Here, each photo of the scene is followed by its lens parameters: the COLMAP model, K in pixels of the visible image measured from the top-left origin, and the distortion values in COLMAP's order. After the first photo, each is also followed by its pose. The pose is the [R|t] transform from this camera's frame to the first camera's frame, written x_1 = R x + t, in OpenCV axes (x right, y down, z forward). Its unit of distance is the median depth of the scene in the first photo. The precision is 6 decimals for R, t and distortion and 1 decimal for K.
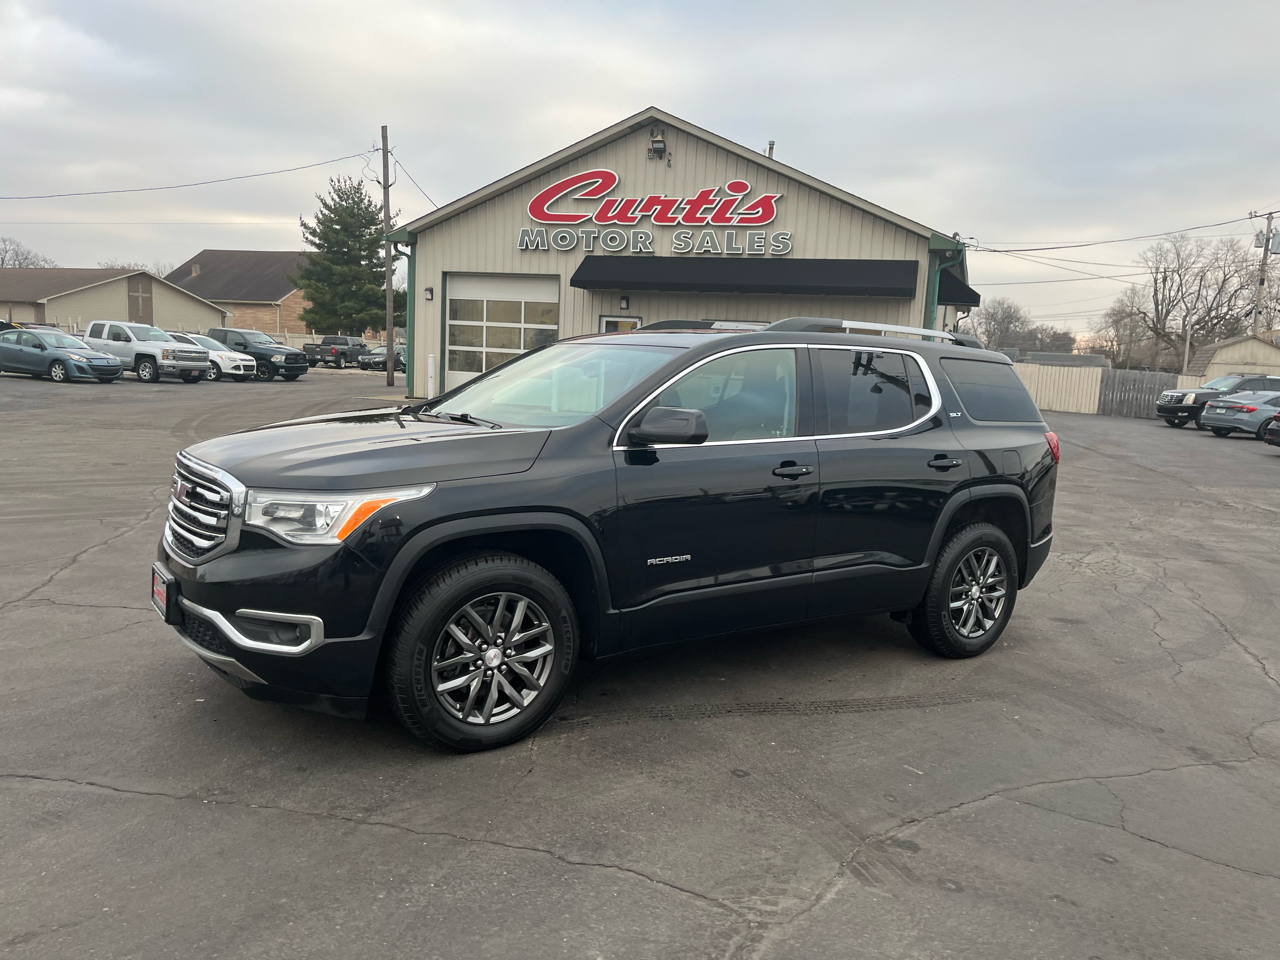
lens RADIAL K [[969.2, 0, 649.6], [0, 969.2, 492.7], [0, 0, 1]] dist [0.064156, -0.077366]
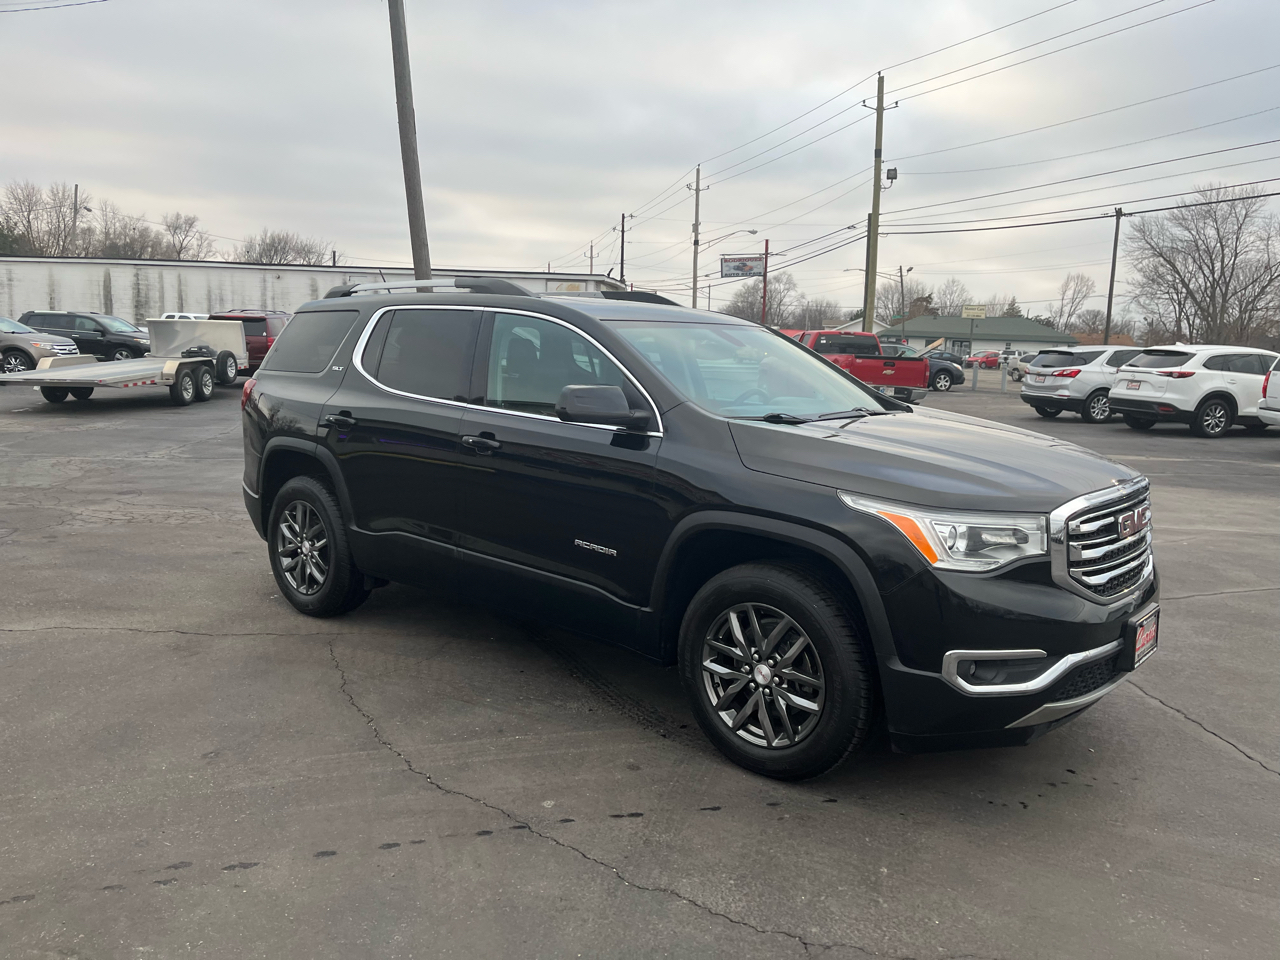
lens RADIAL K [[969.2, 0, 650.0], [0, 969.2, 490.5], [0, 0, 1]] dist [0.064156, -0.077366]
pose [[-0.251575, -0.203697, 0.946159, -0.852693], [0.088064, 0.968728, 0.231971, -0.194642], [-0.963823, 0.141680, -0.225770, 1.145718]]
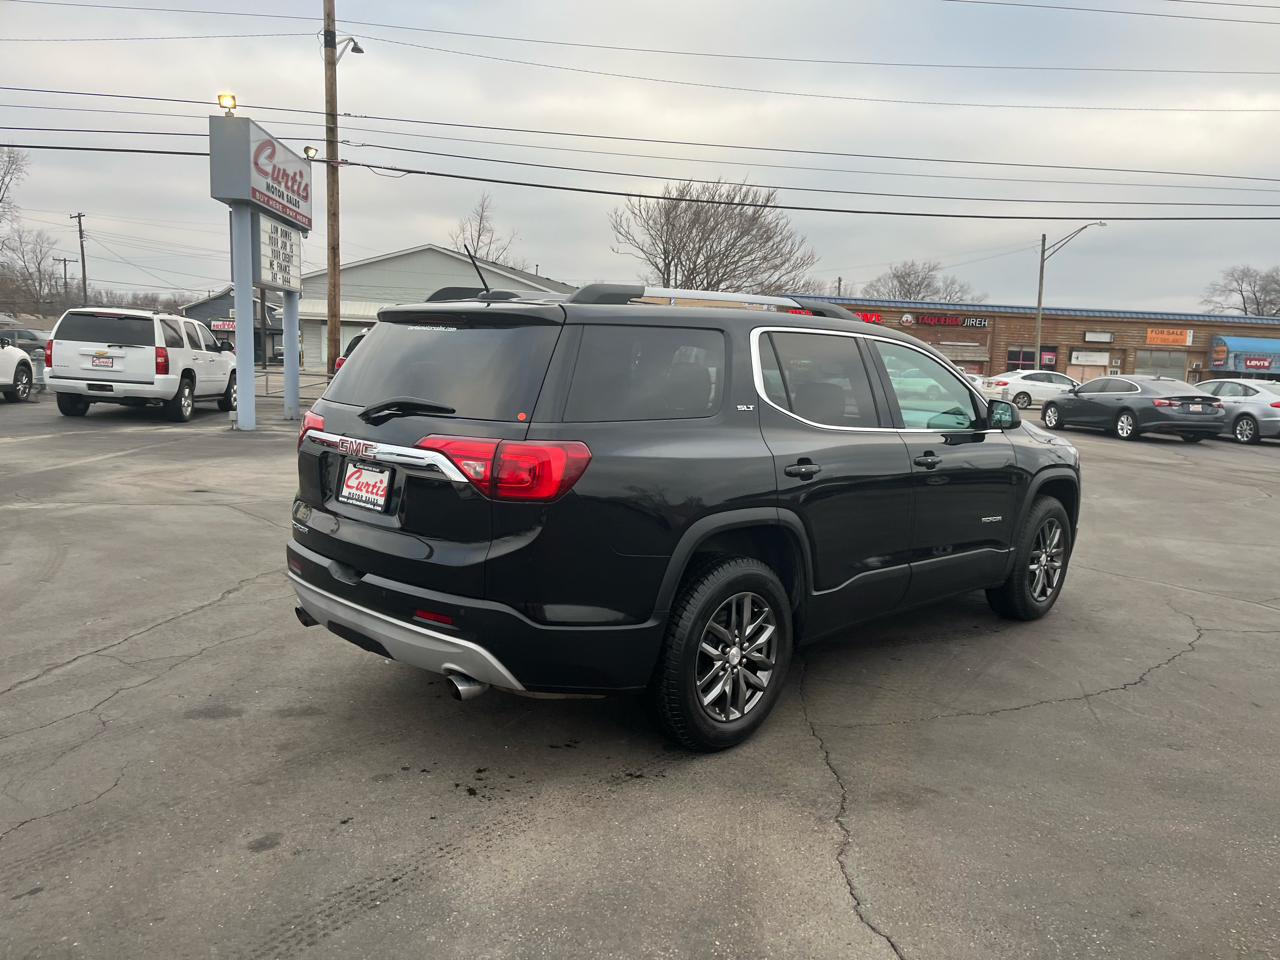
lens RADIAL K [[969.2, 0, 651.6], [0, 969.2, 488.7], [0, 0, 1]] dist [0.064156, -0.077366]
pose [[-0.978725, -0.062978, -0.195271, 0.331355], [-0.113264, 0.959410, 0.258271, -0.234876], [0.171079, 0.274894, -0.946132, 1.877747]]
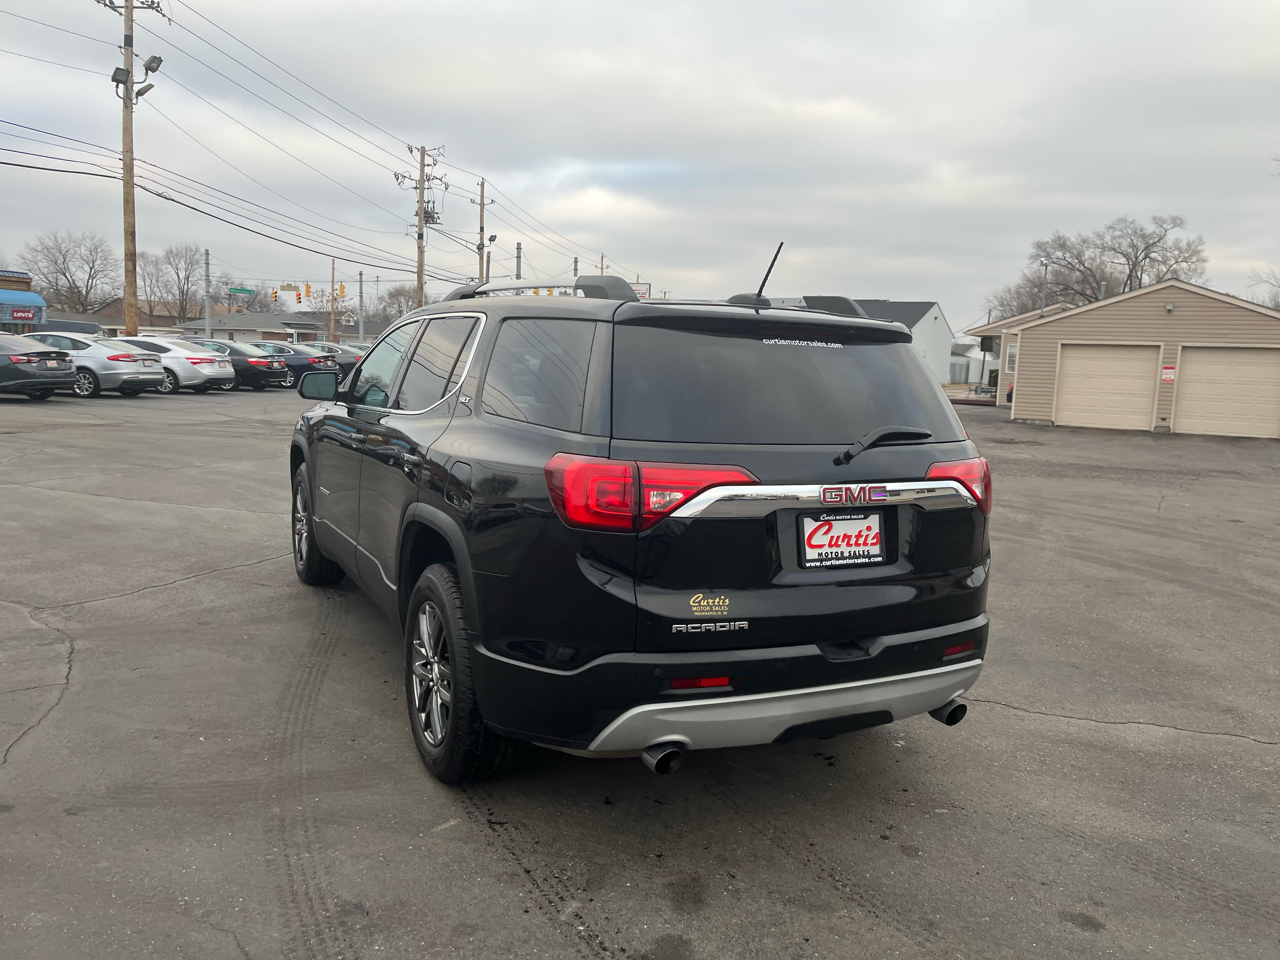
lens RADIAL K [[969.2, 0, 650.4], [0, 969.2, 475.9], [0, 0, 1]] dist [0.064156, -0.077366]
pose [[-0.123125, 0.065722, -0.990213, 0.936298], [-0.183610, 0.979069, 0.087813, -0.107310], [0.975258, 0.192624, -0.108481, 1.170430]]
